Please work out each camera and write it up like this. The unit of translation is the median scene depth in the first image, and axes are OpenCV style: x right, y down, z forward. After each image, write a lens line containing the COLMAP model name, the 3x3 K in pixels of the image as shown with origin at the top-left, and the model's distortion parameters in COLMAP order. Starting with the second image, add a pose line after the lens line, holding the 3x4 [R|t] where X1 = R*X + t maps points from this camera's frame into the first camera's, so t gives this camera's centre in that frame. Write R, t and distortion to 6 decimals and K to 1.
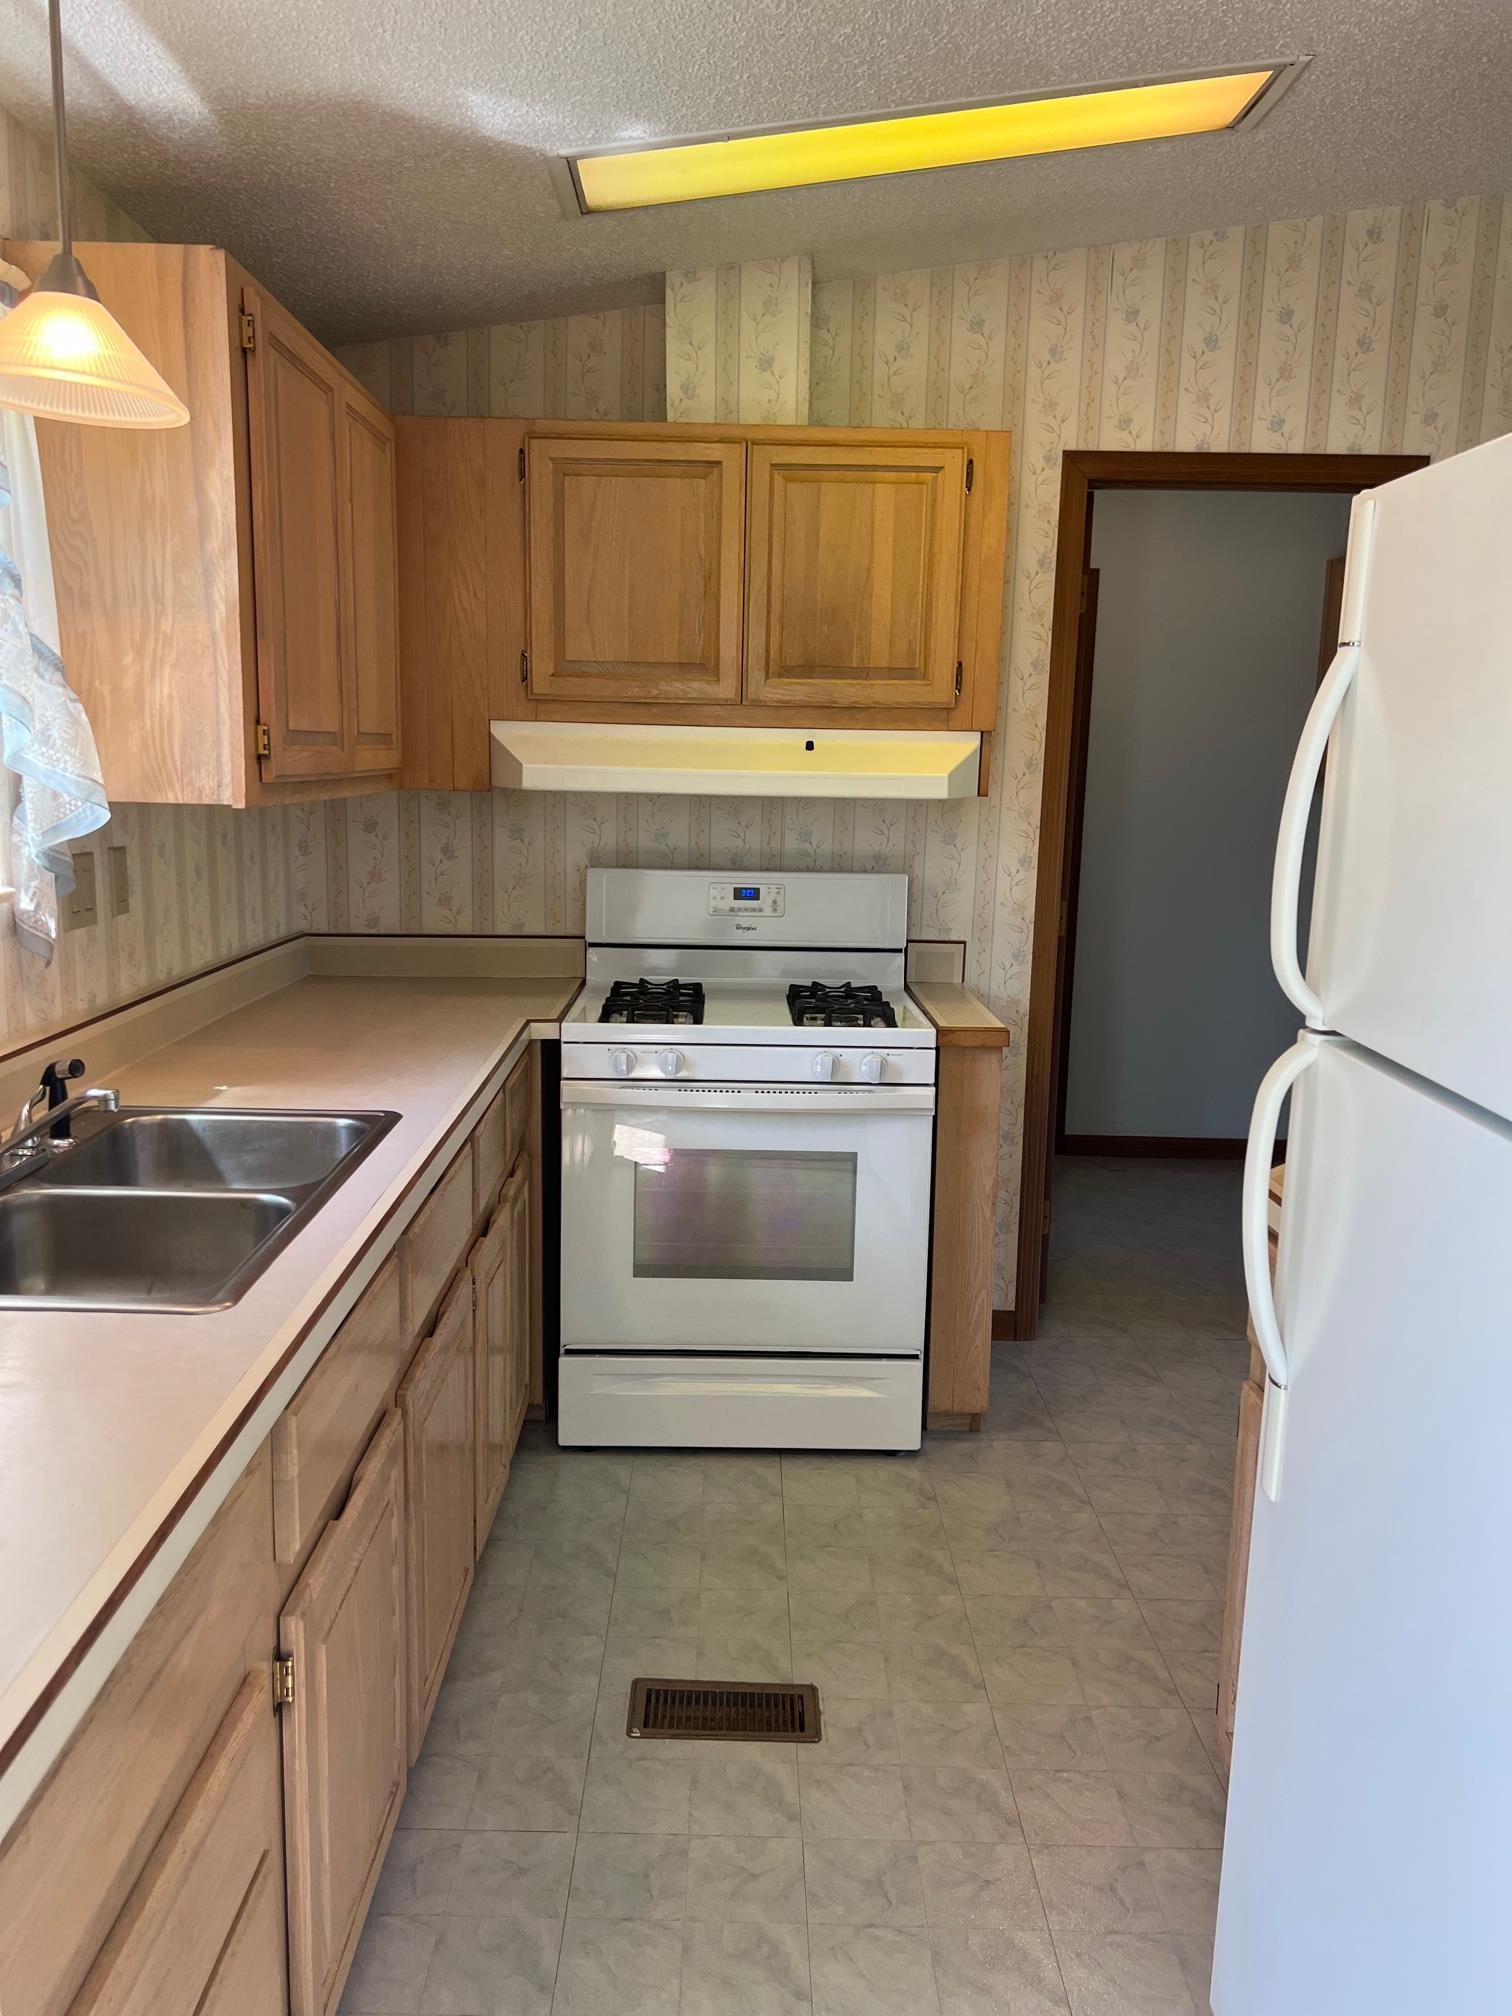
lens RADIAL K [[1514.2, 0, 736.3], [0, 1514.2, 1007.1], [0, 0, 1]] dist [0.075984, -0.137344]
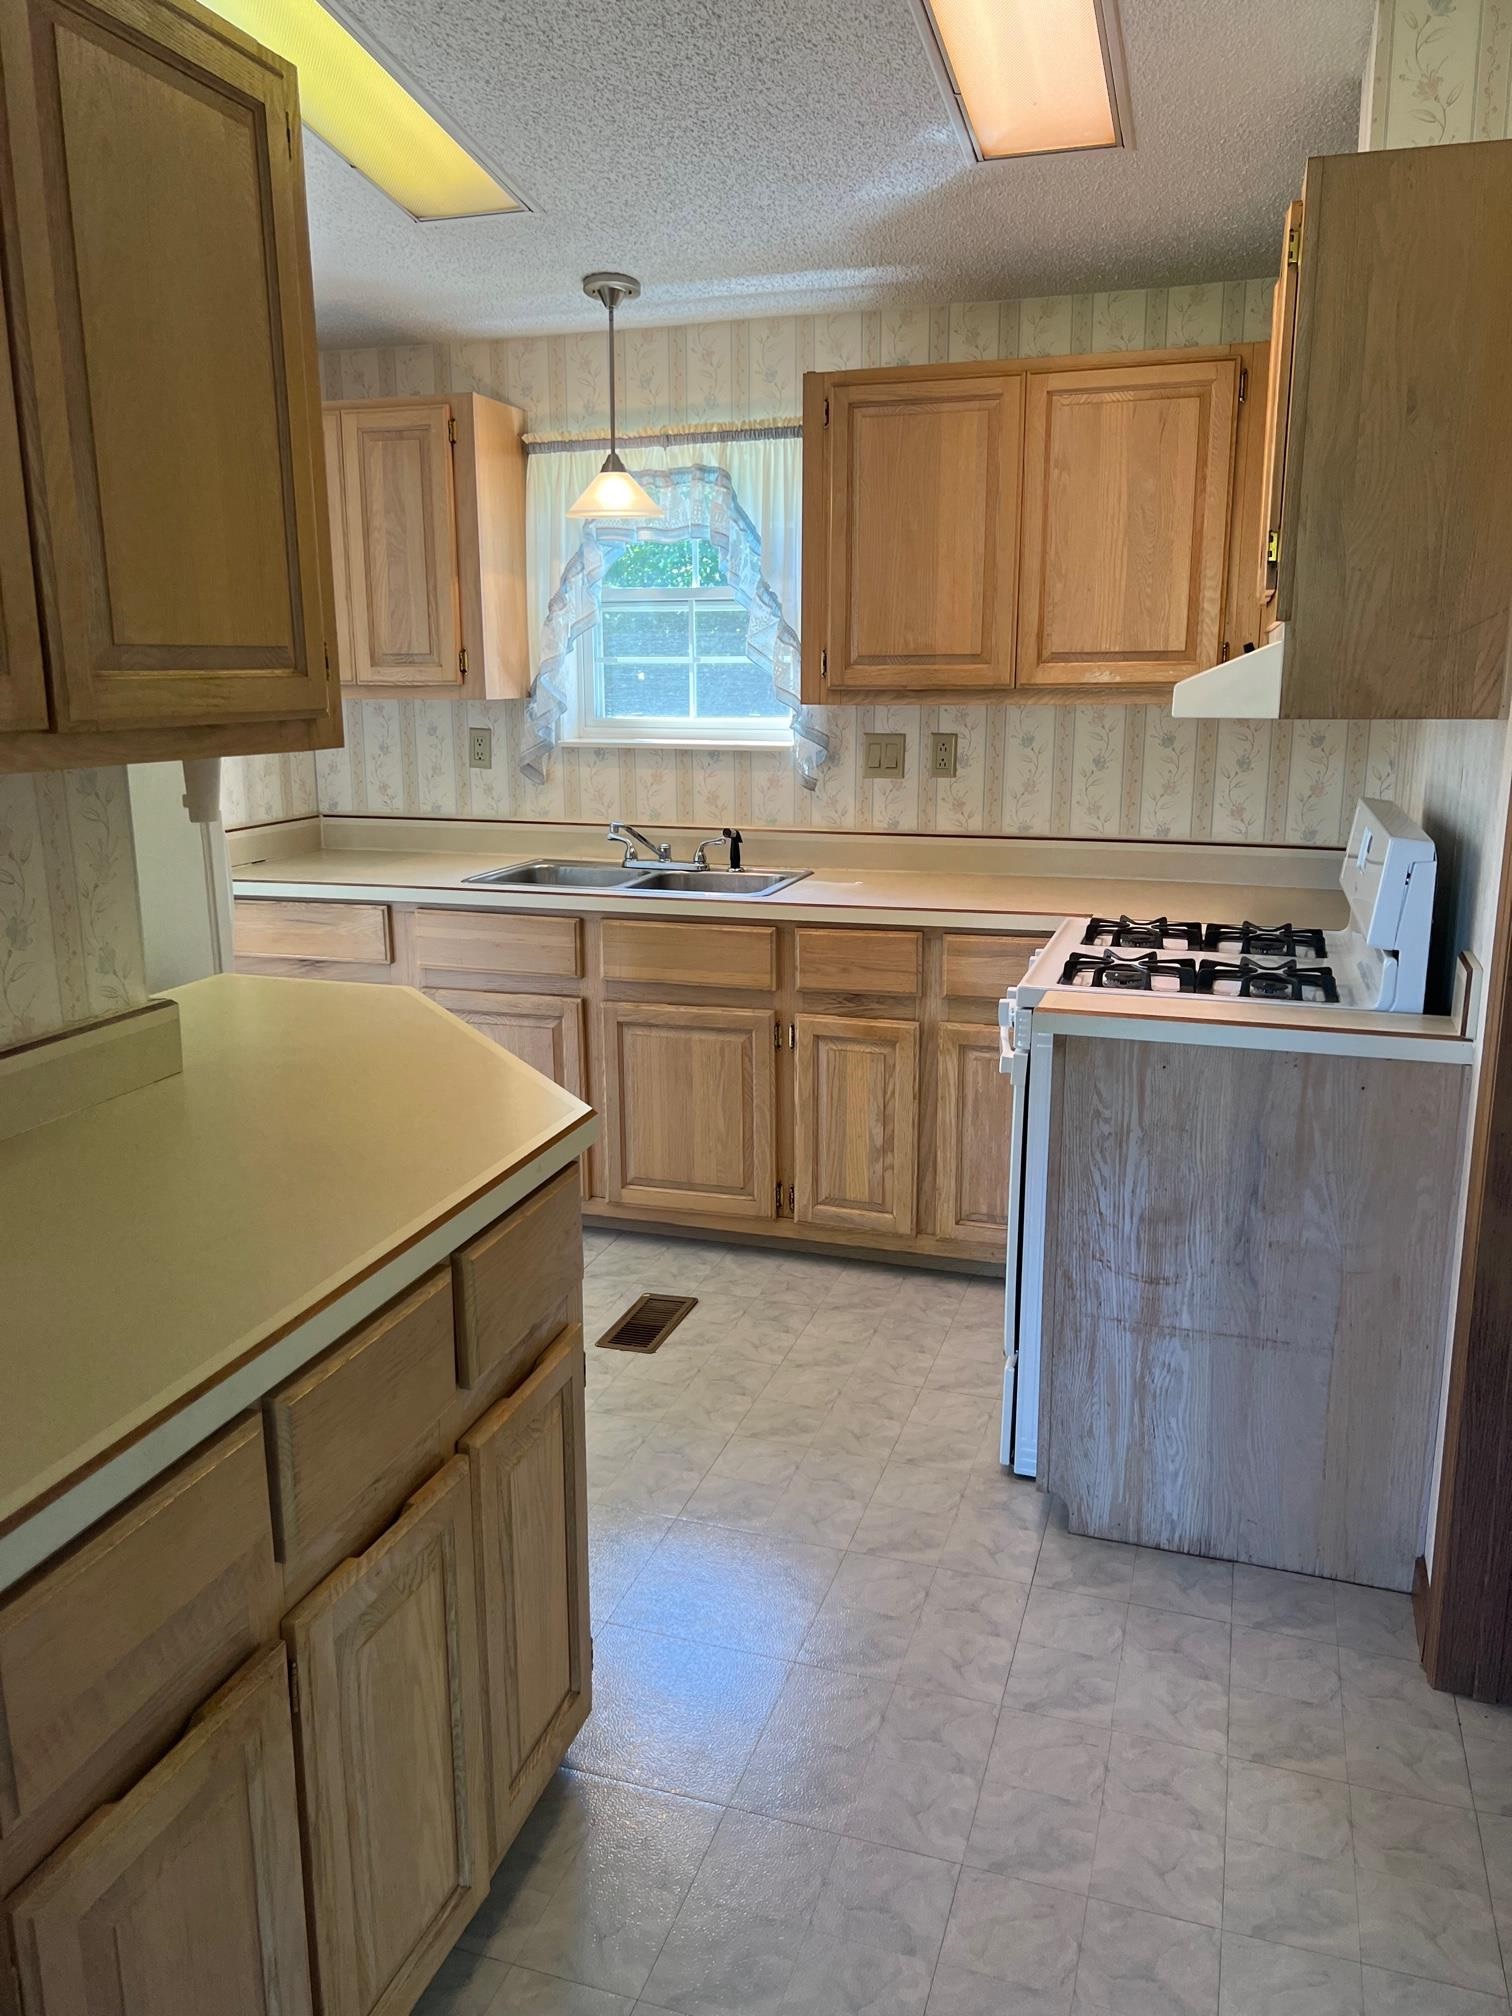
lens RADIAL K [[1518.0, 0, 756.0], [0, 1518.0, 1008.0], [0, 0, 1]] dist [0.046061, -0.071213]
pose [[-0.310106, 0.197439, -0.929974, 0.989423], [-0.160611, 0.953257, 0.255938, -0.175702], [0.937037, 0.228732, -0.263900, 1.100182]]
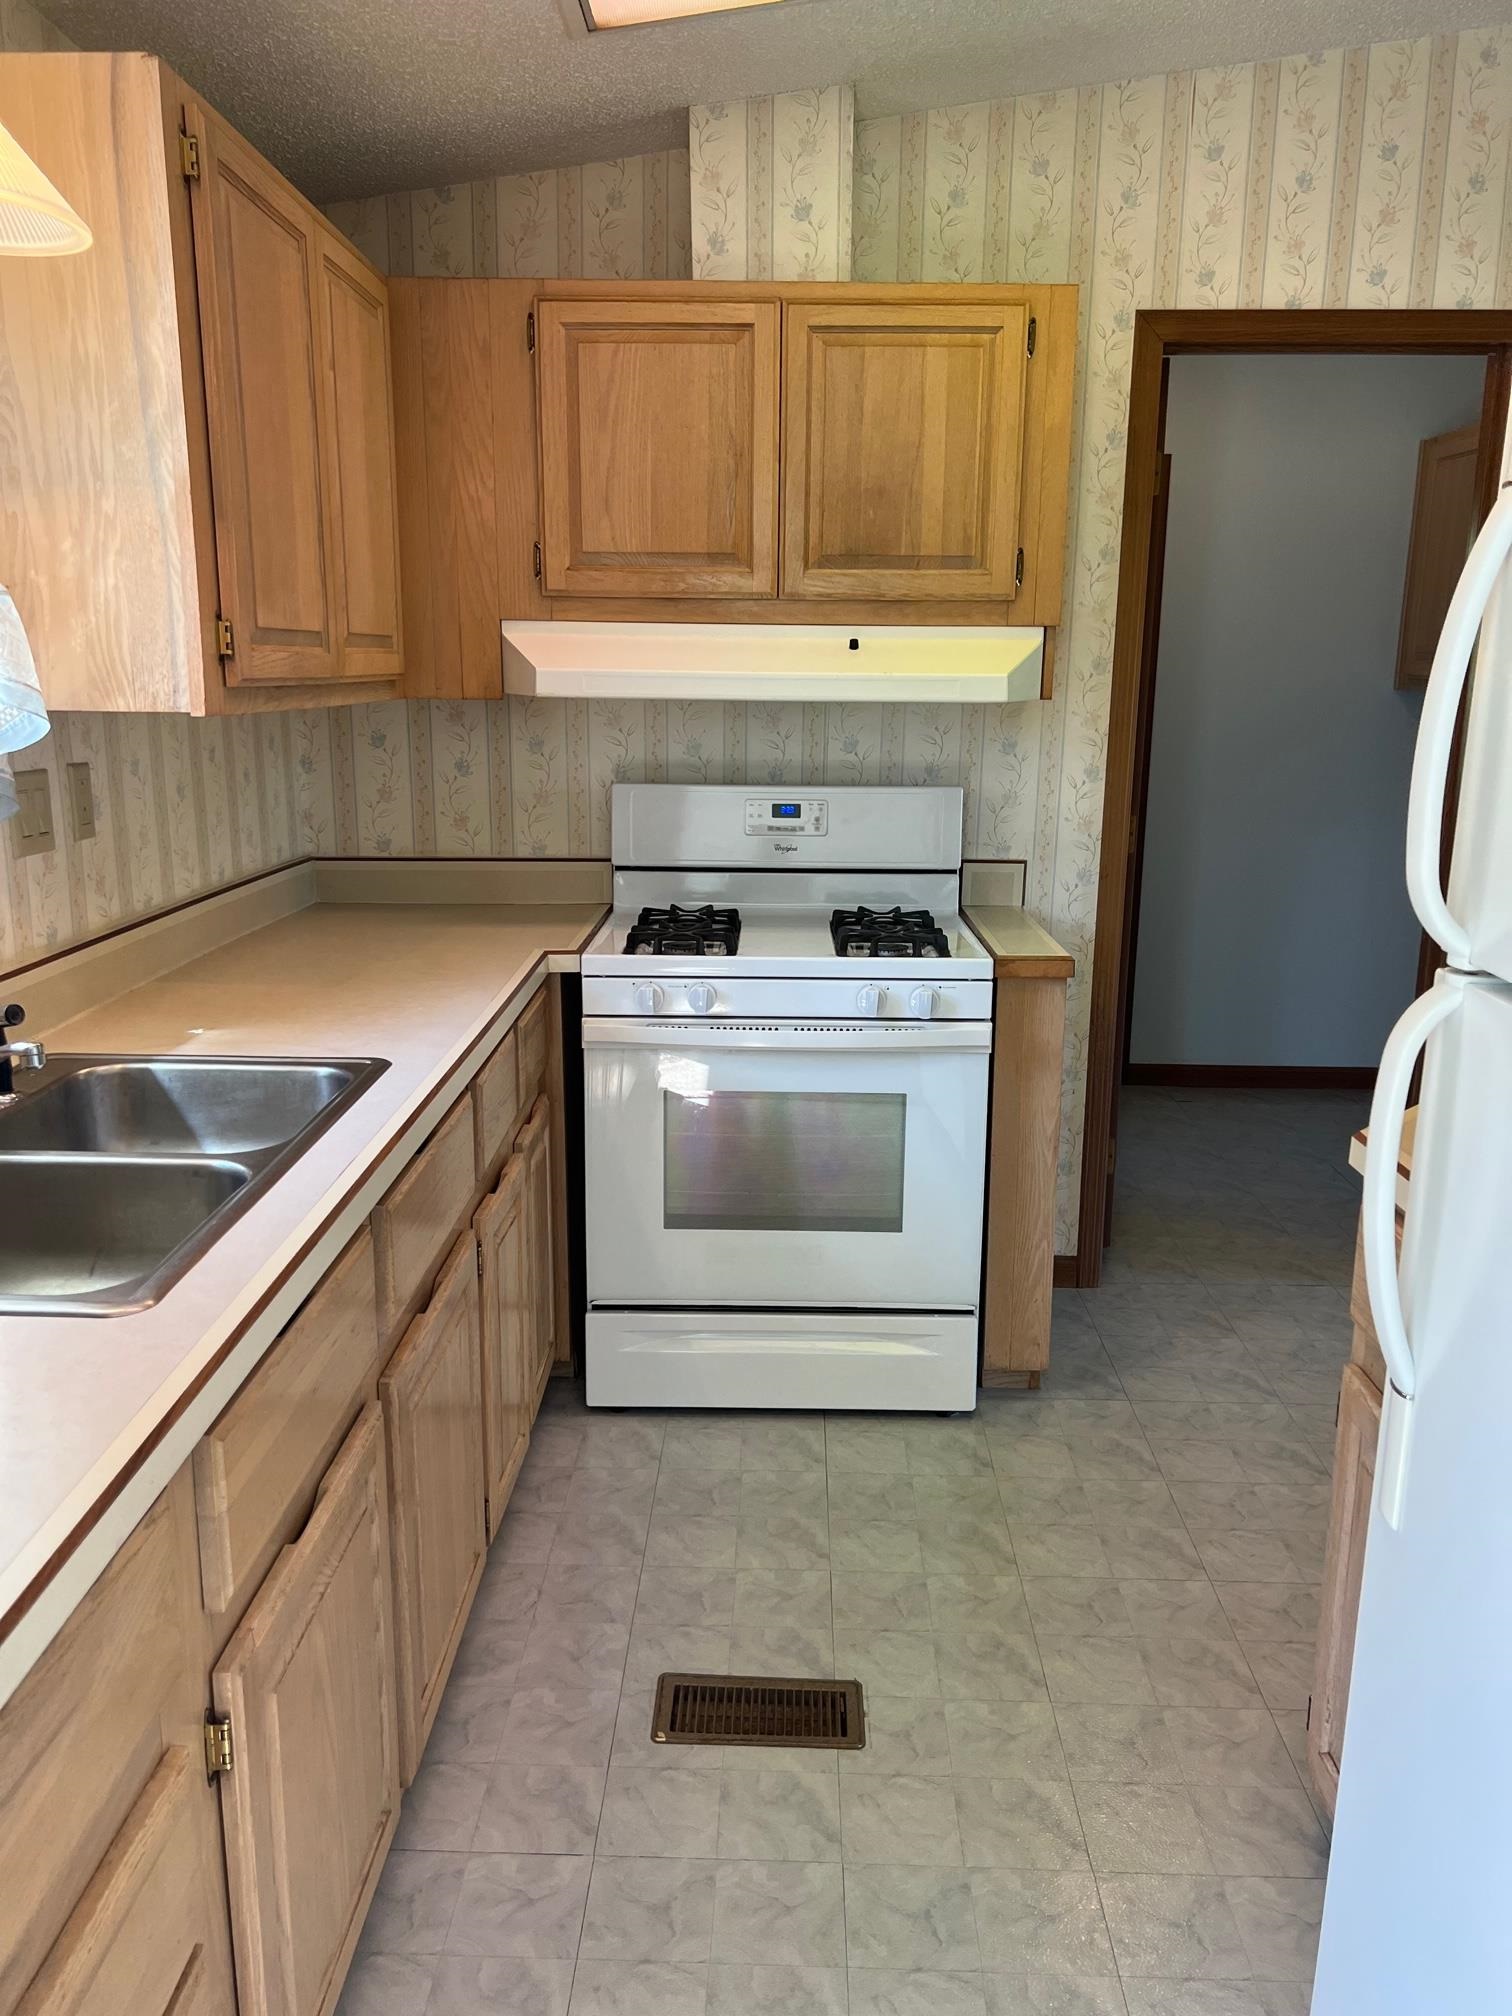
lens RADIAL K [[1518.0, 0, 756.0], [0, 1518.0, 1008.0], [0, 0, 1]] dist [0.046061, -0.071213]
pose [[0.999694, -0.005458, -0.024140, 0.011551], [0.006737, 0.998559, 0.053236, -0.005309], [0.023815, -0.053383, 0.998290, 0.088079]]
